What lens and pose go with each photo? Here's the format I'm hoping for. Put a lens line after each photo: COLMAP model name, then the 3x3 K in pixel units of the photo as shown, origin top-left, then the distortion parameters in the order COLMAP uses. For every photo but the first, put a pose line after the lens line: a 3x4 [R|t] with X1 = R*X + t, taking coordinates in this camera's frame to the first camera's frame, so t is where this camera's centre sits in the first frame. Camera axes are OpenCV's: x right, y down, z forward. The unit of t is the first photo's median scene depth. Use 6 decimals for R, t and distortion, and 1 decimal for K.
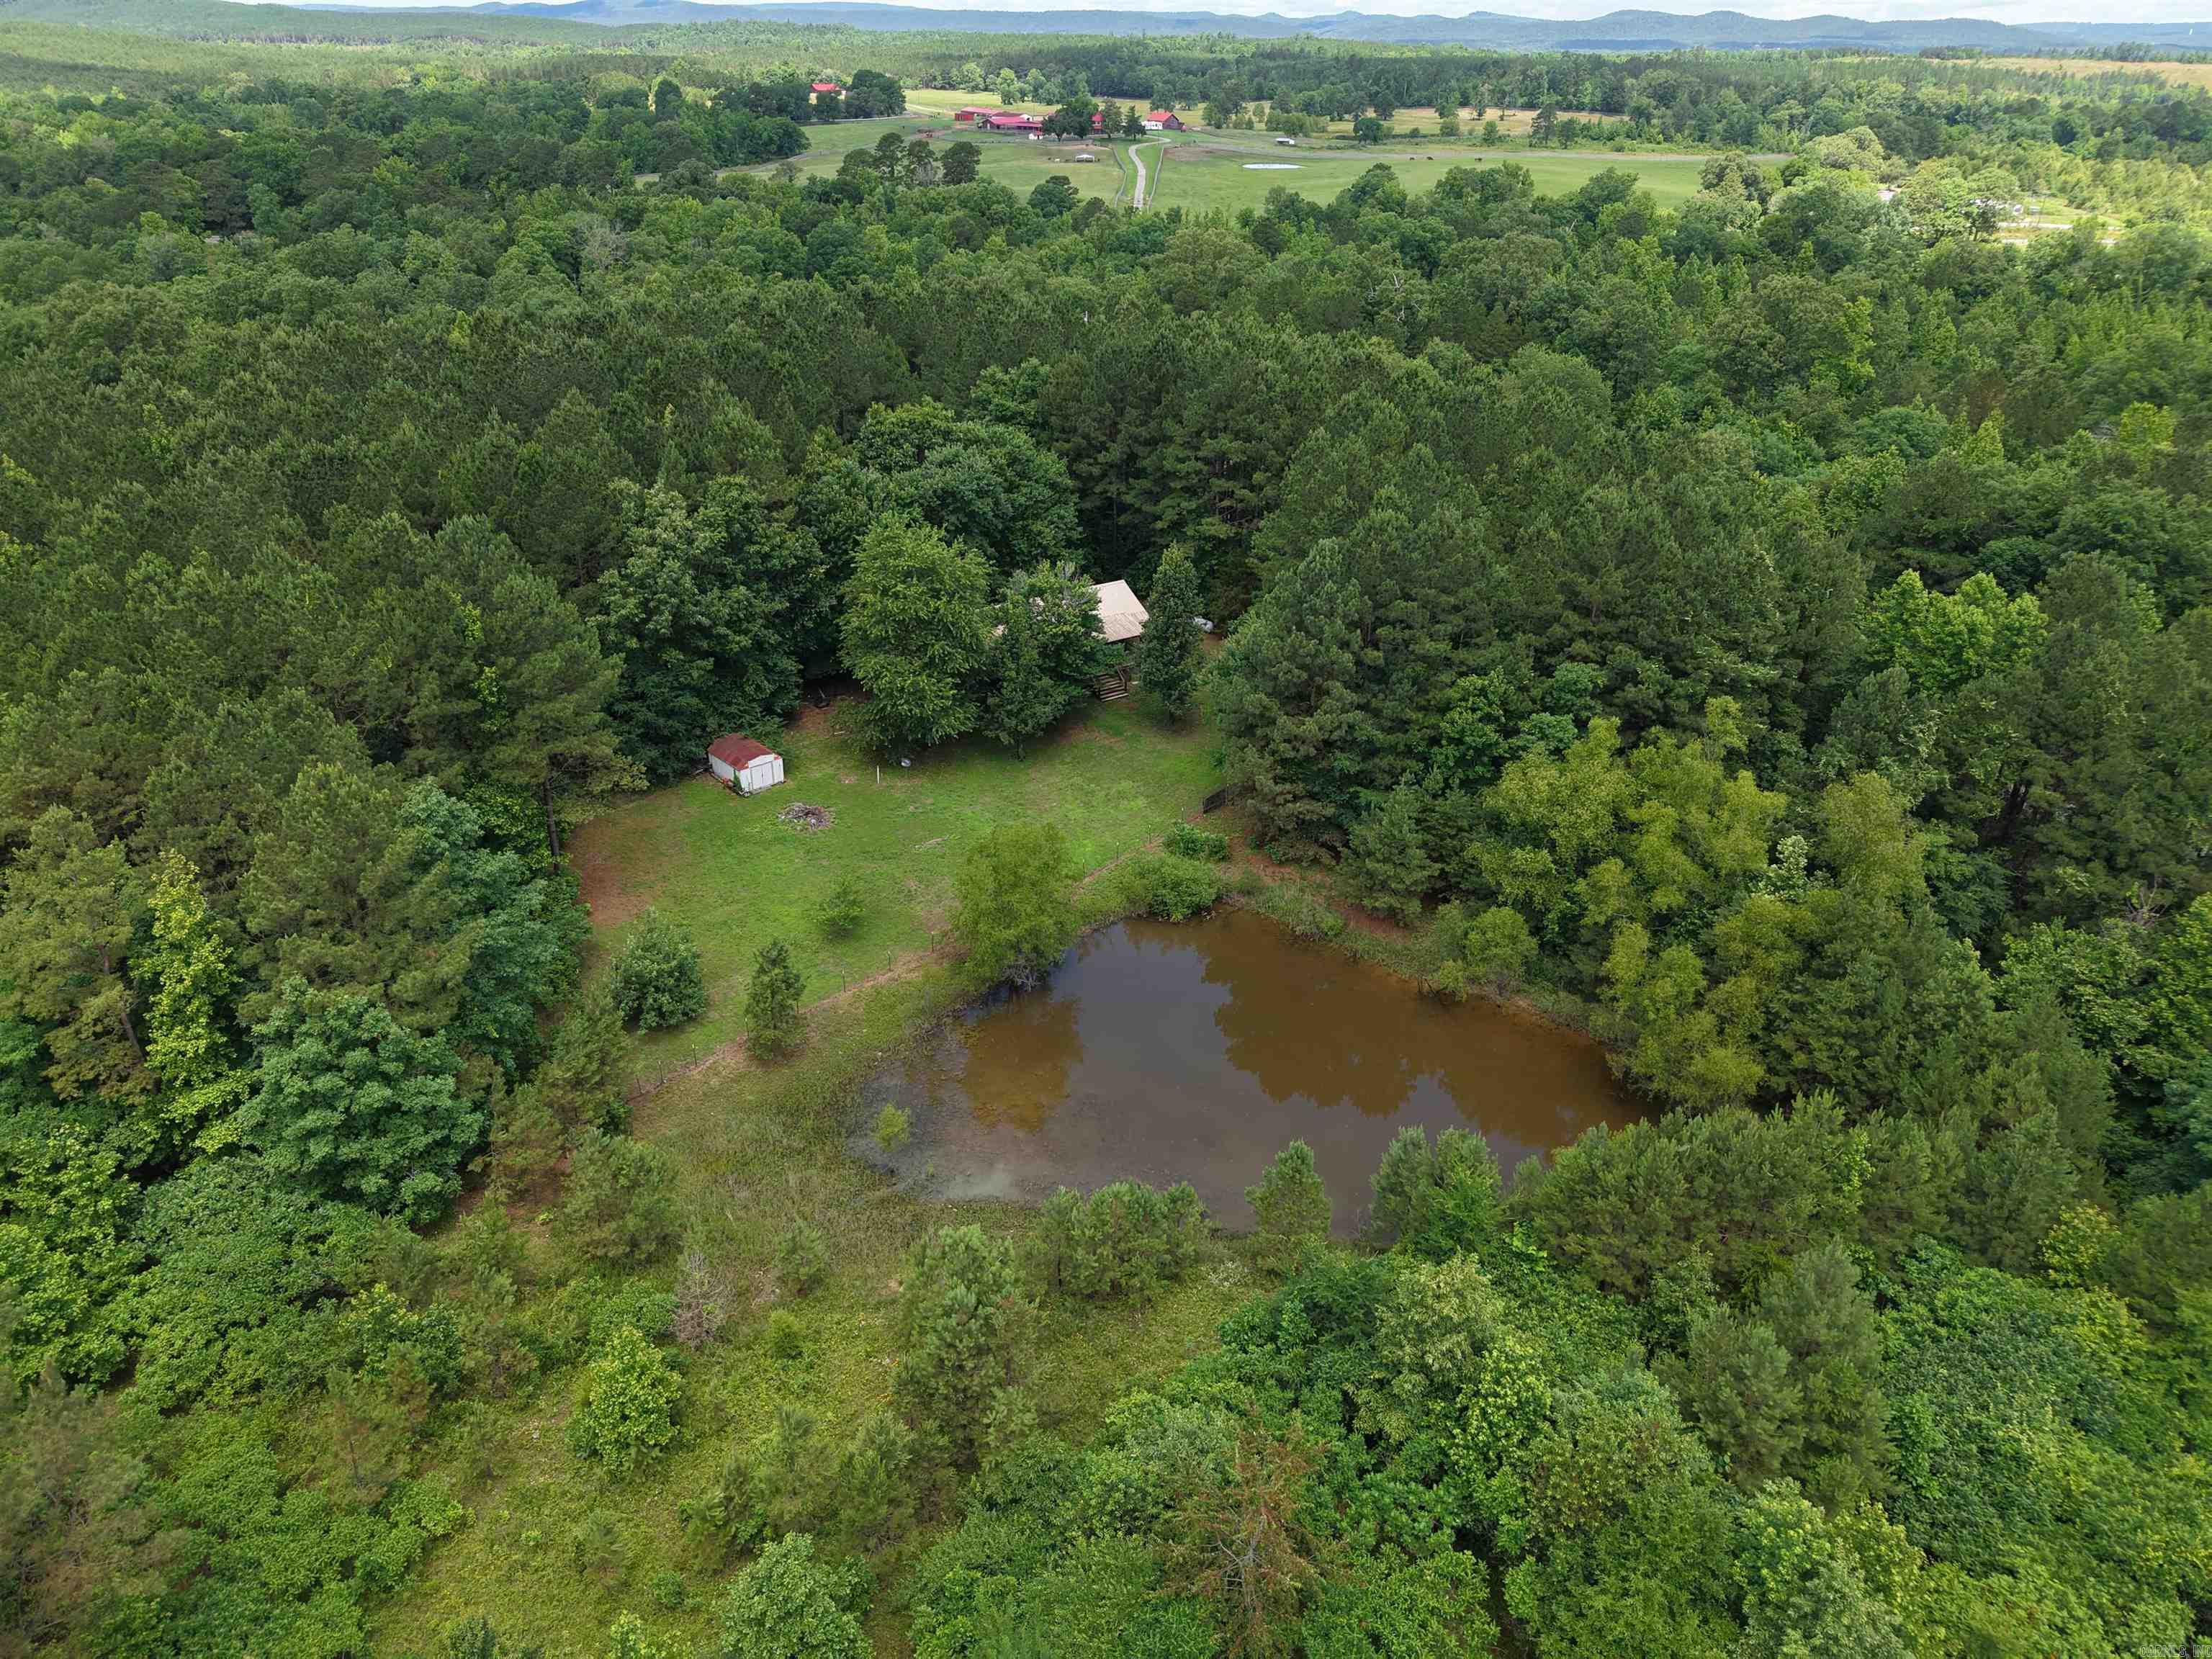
lens RADIAL K [[1467.6, 0, 1145.1], [0, 1467.6, 829.9], [0, 0, 1]] dist [0.003338, -0.002991]
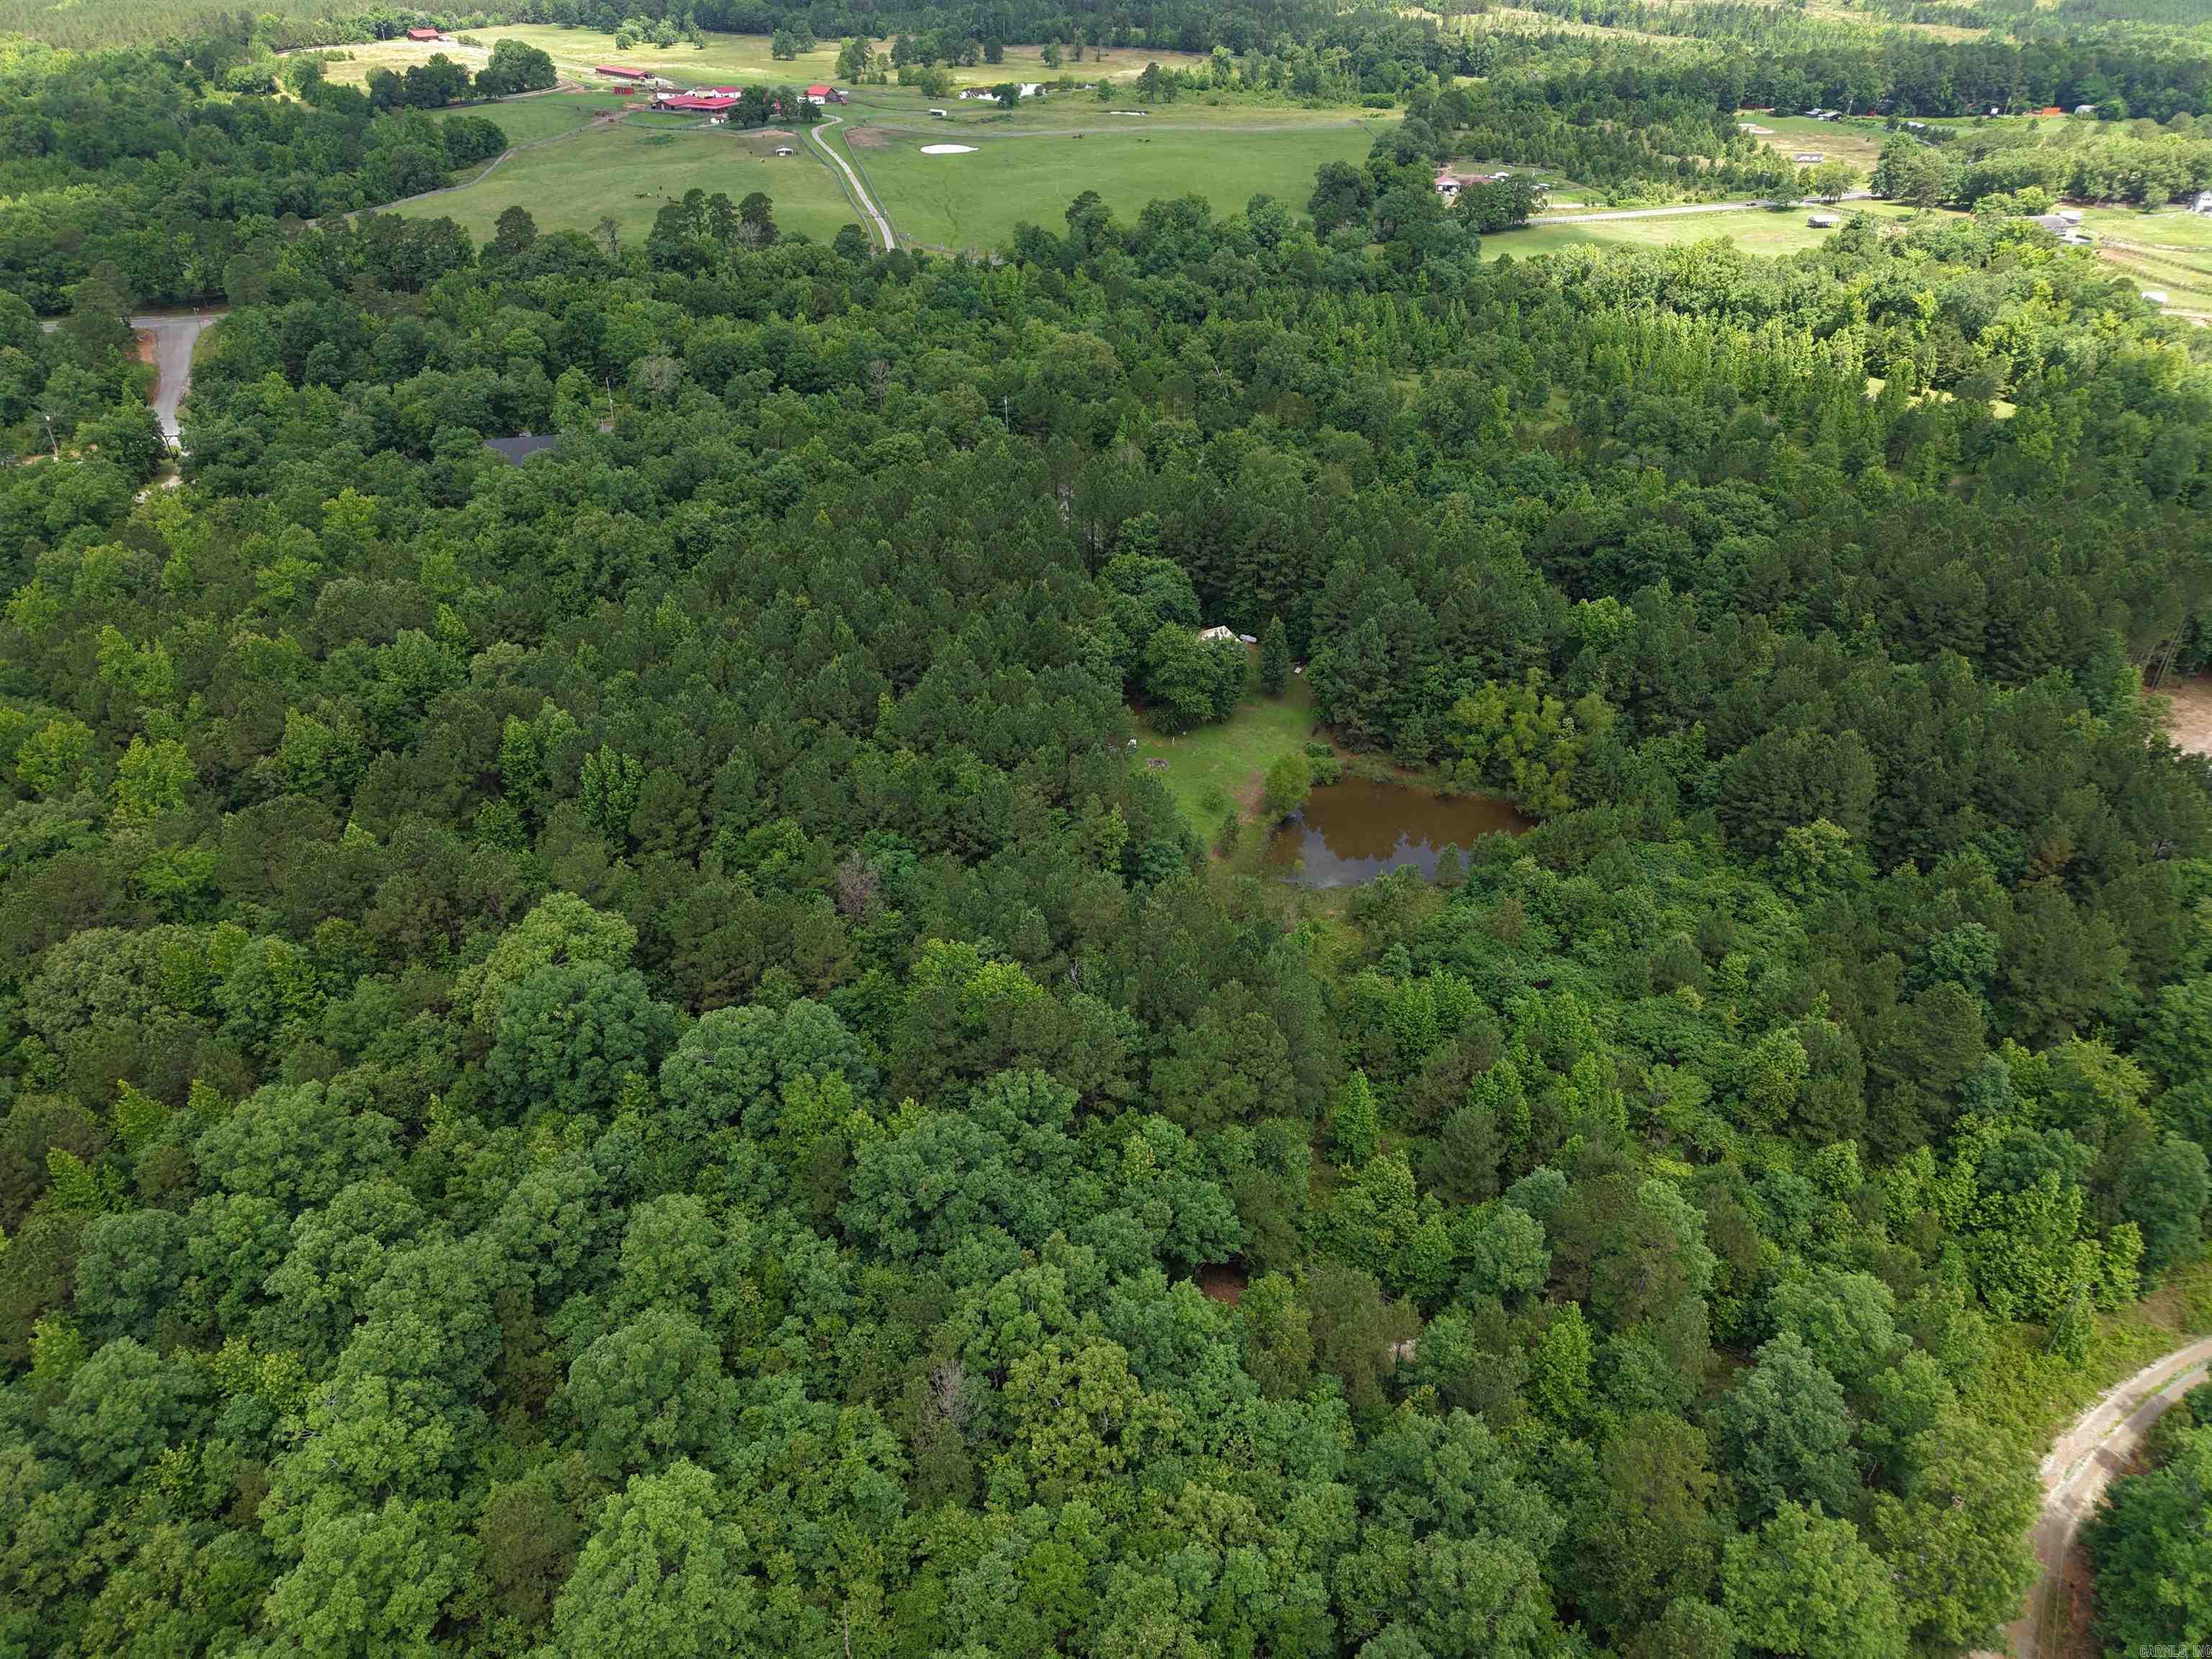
lens RADIAL K [[1467.6, 0, 1145.1], [0, 1467.6, 829.9], [0, 0, 1]] dist [0.003338, -0.002991]
pose [[0.956855, -0.157831, 0.243964, -0.886090], [0.136108, 0.985264, 0.103578, -0.157282], [-0.256716, -0.065904, 0.964237, -1.271462]]
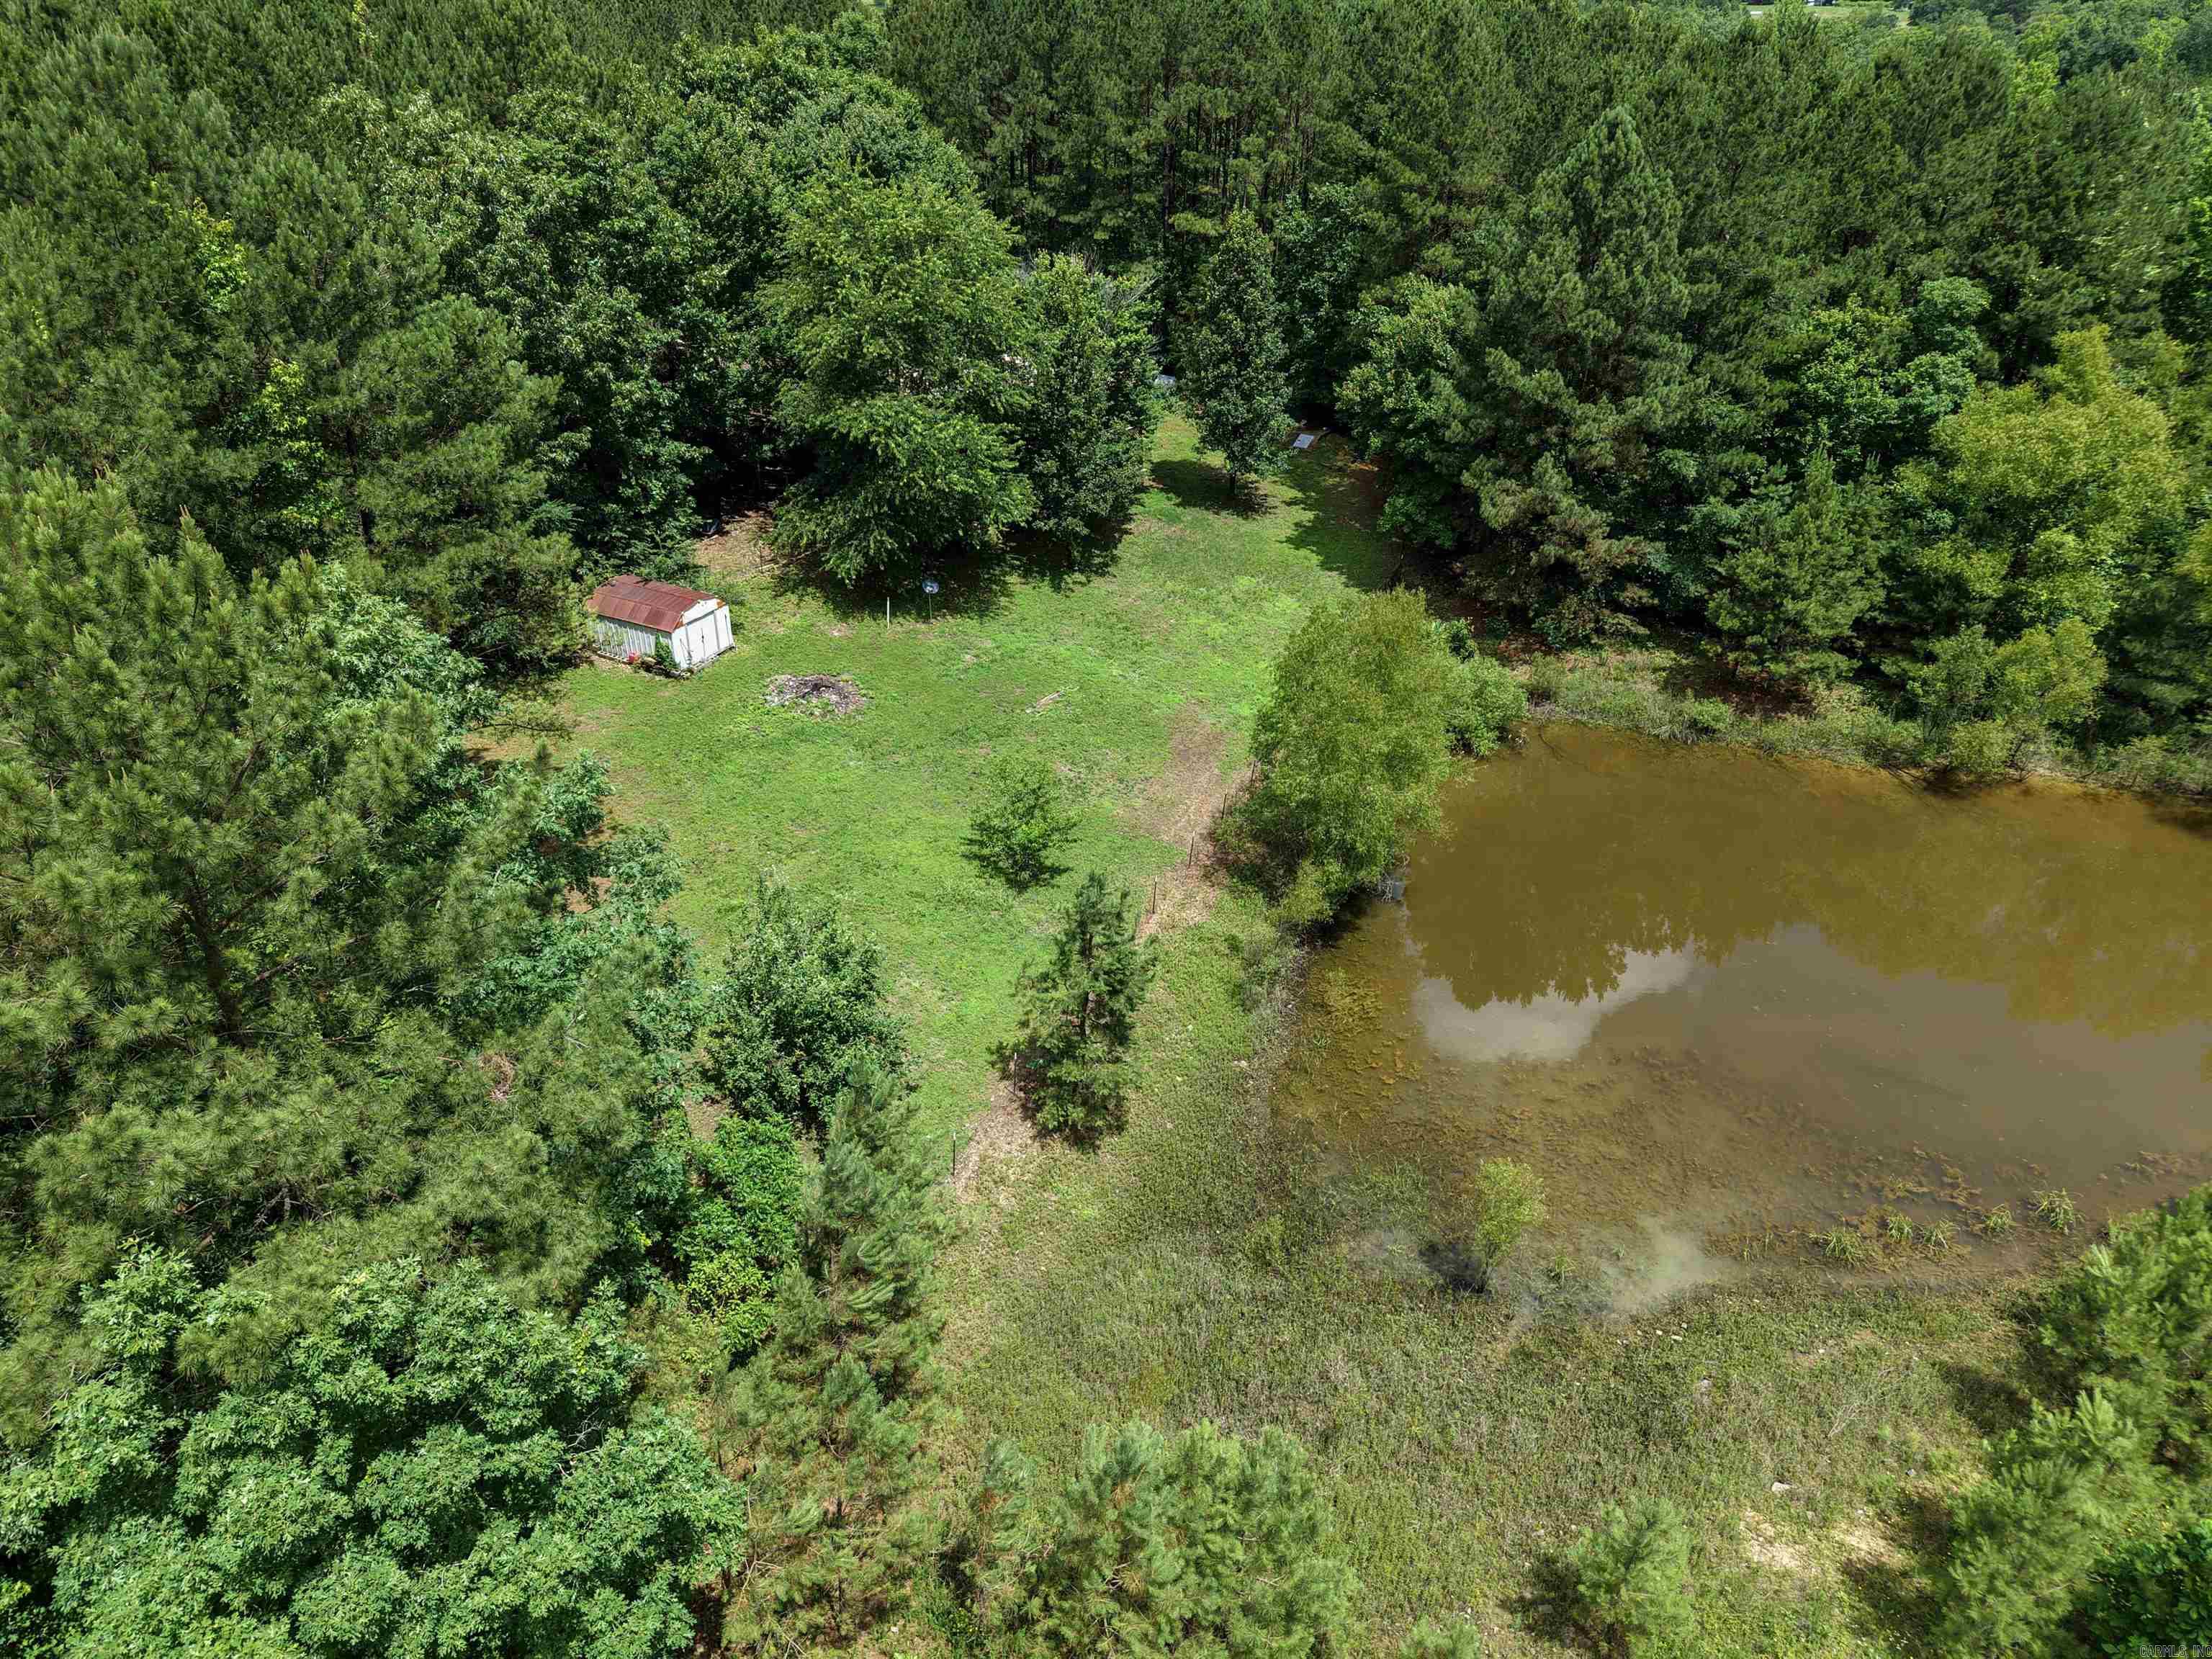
lens RADIAL K [[1467.6, 0, 1145.1], [0, 1467.6, 829.9], [0, 0, 1]] dist [0.003338, -0.002991]
pose [[0.937630, -0.185938, 0.293729, -0.312888], [0.170009, 0.982263, 0.079103, 0.021530], [-0.303228, -0.024232, 0.952610, 0.458869]]
